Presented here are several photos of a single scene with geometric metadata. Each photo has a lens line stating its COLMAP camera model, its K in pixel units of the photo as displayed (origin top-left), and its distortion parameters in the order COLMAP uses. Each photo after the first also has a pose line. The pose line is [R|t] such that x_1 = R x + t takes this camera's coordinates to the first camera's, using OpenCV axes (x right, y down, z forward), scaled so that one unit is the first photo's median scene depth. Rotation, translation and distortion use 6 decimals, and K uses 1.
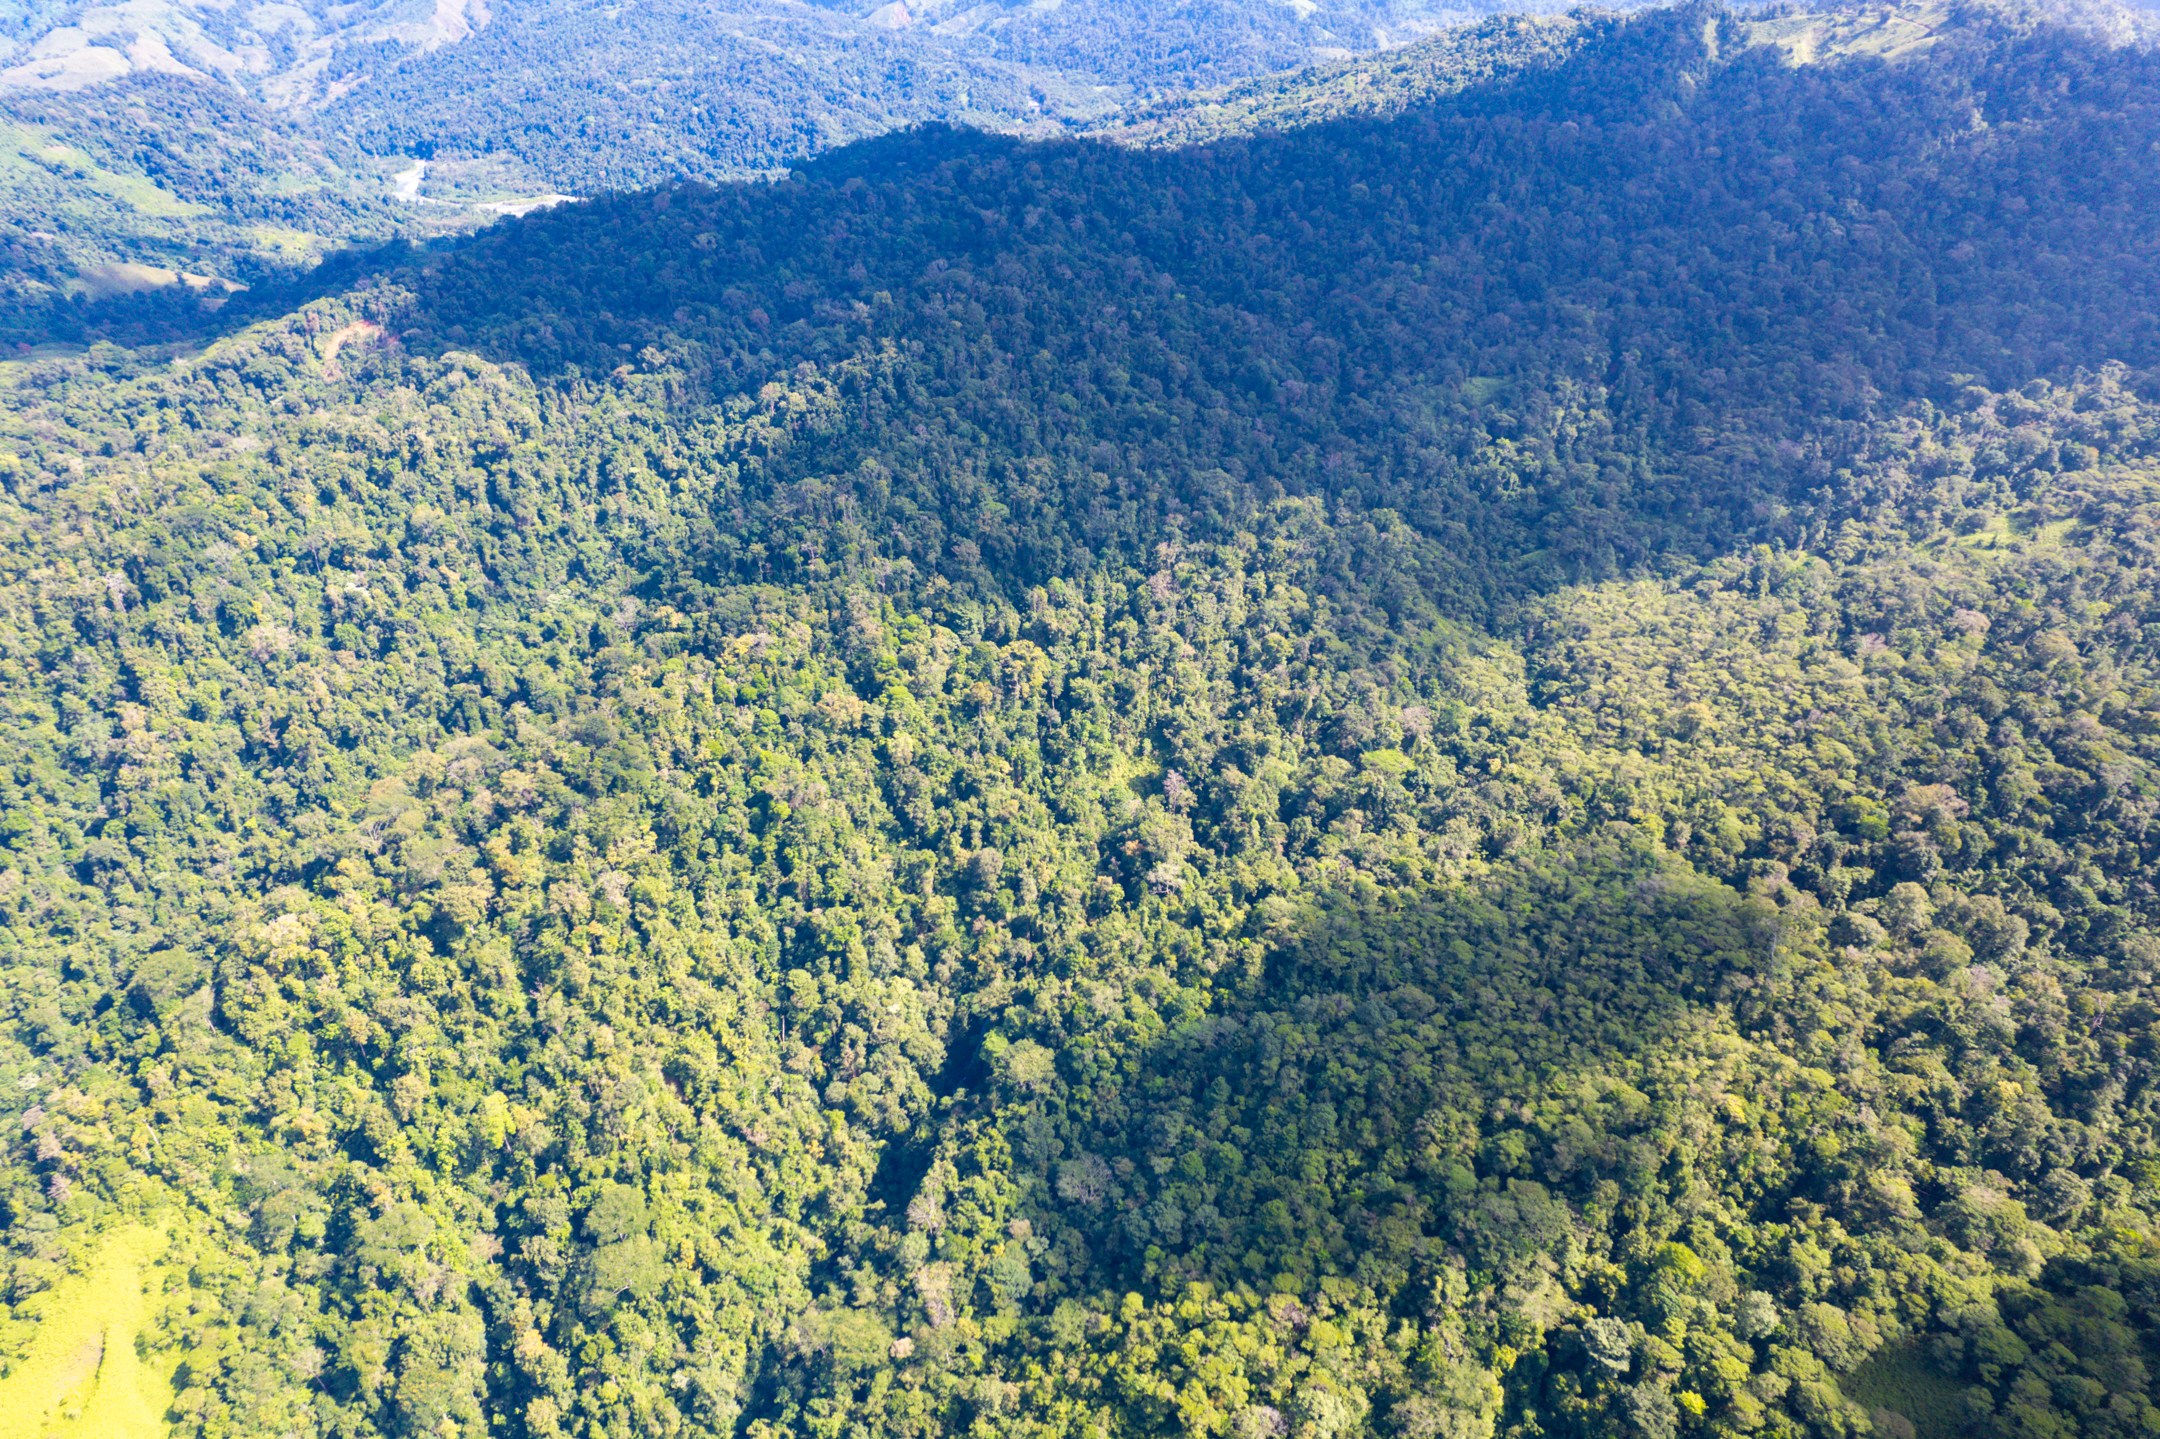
lens RADIAL K [[1377.9, 0, 1075.3], [0, 1377.9, 731.1], [0, 0, 1]] dist [-0.077838, 0.070888]
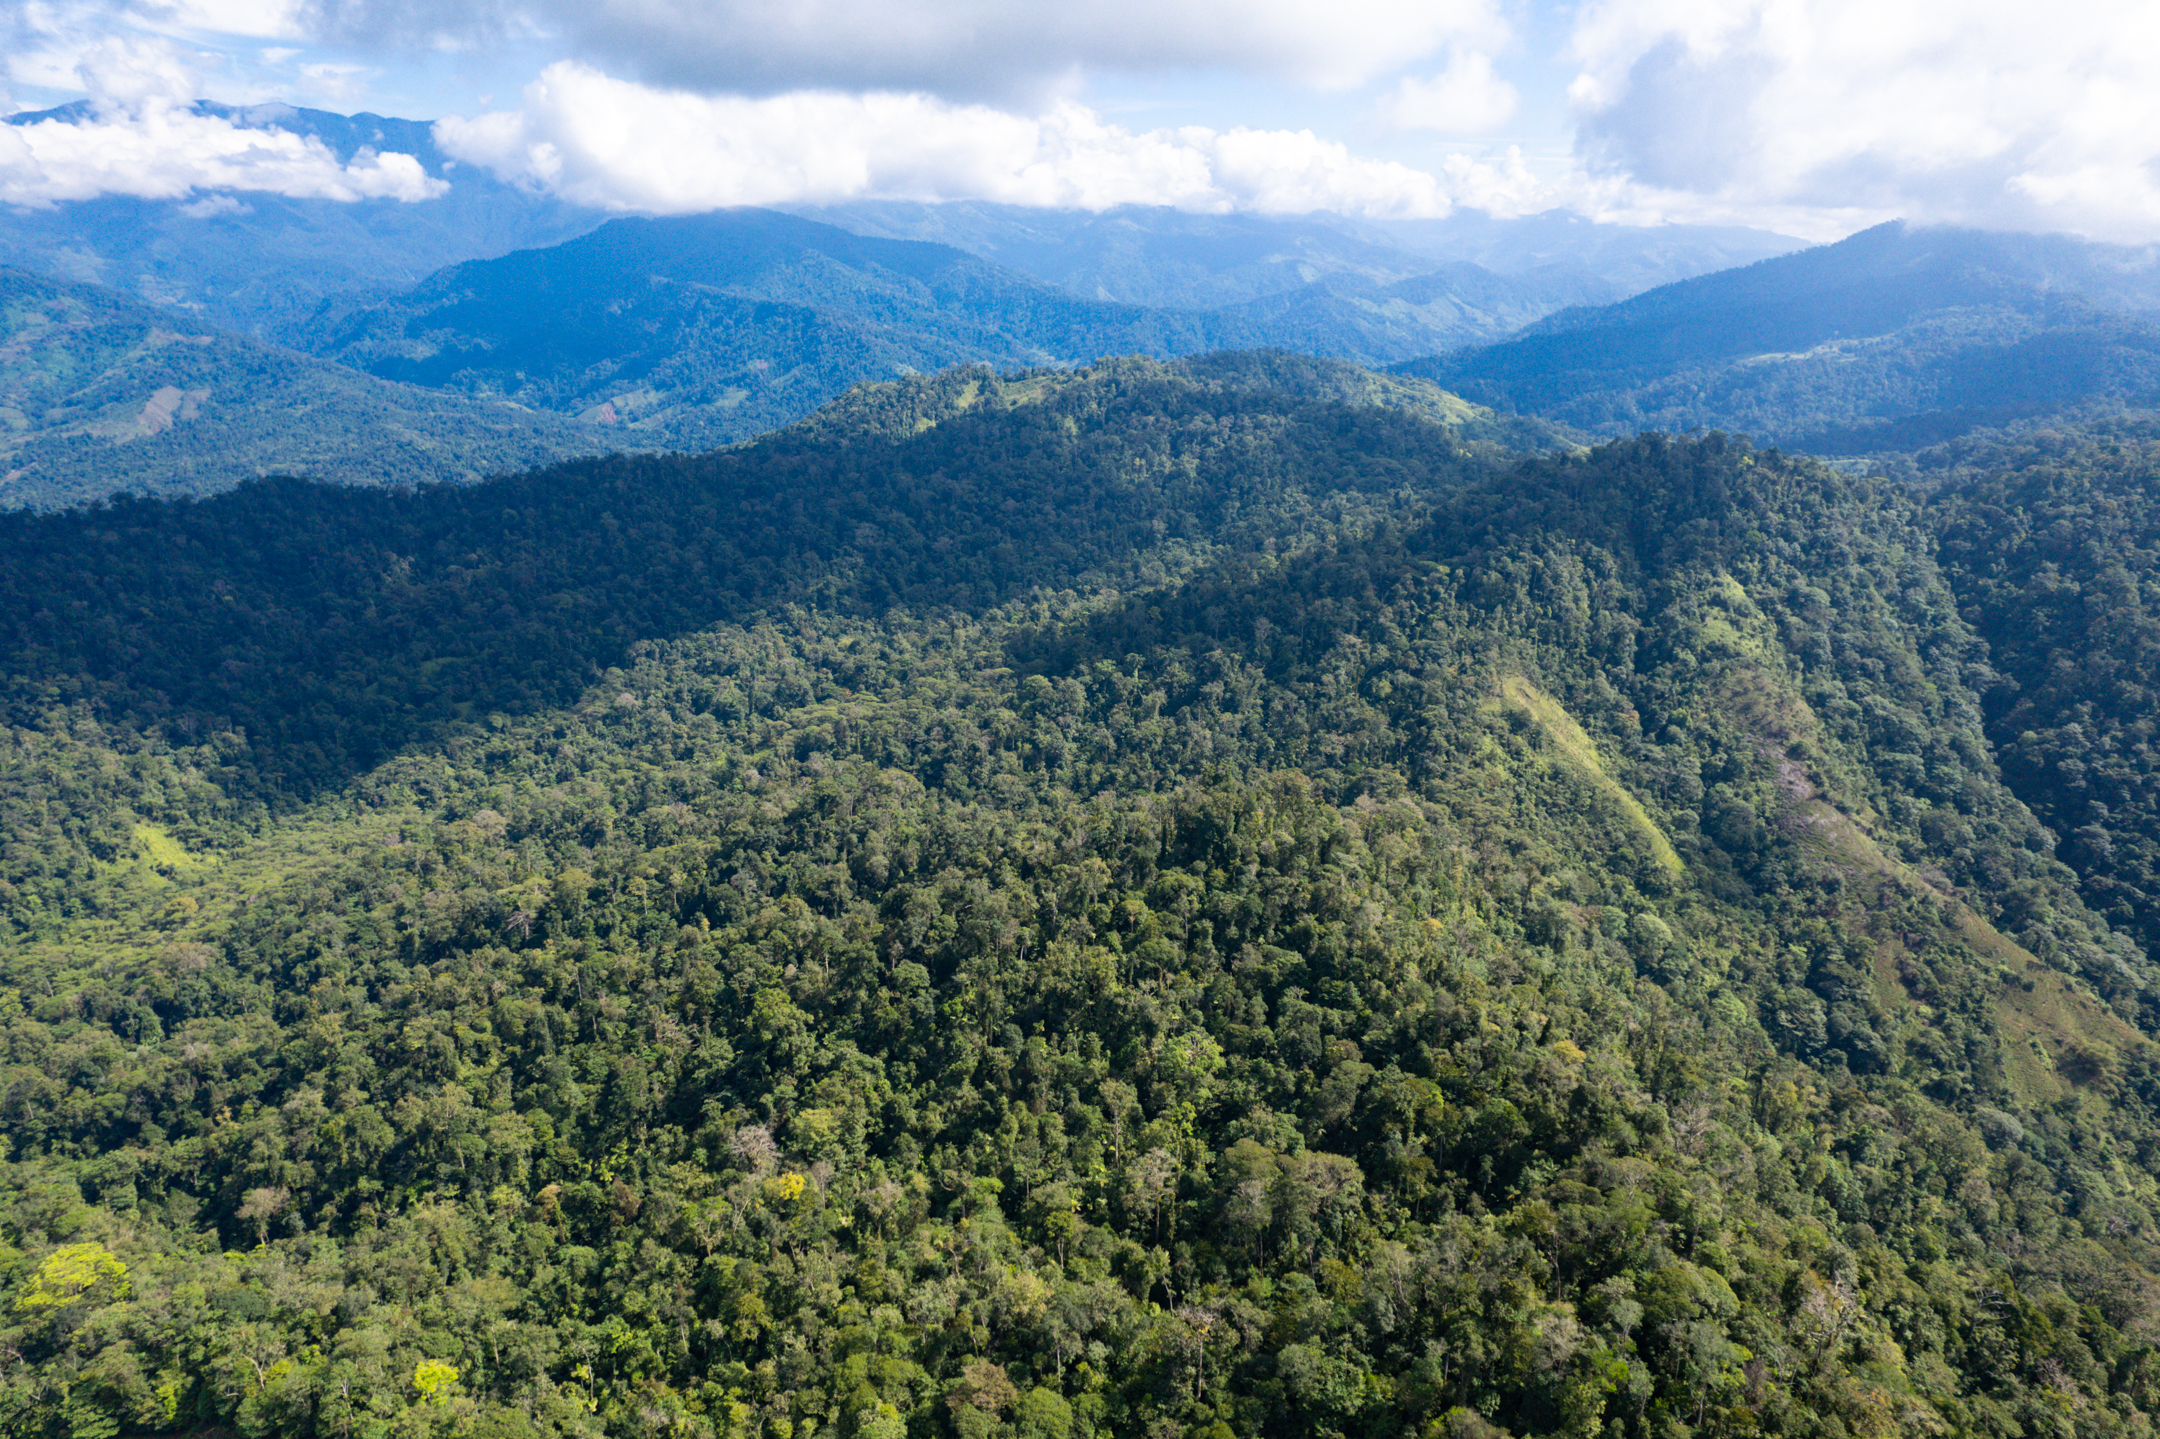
lens RADIAL K [[1374.7, 0, 1075.4], [0, 1374.7, 731.1], [0, 0, 1]] dist [-0.078315, 0.072568]
pose [[0.997501, -0.021218, 0.067396, 1.157964], [0.038295, 0.963953, -0.263303, 0.168754], [-0.059379, 0.265226, 0.962356, -0.110832]]
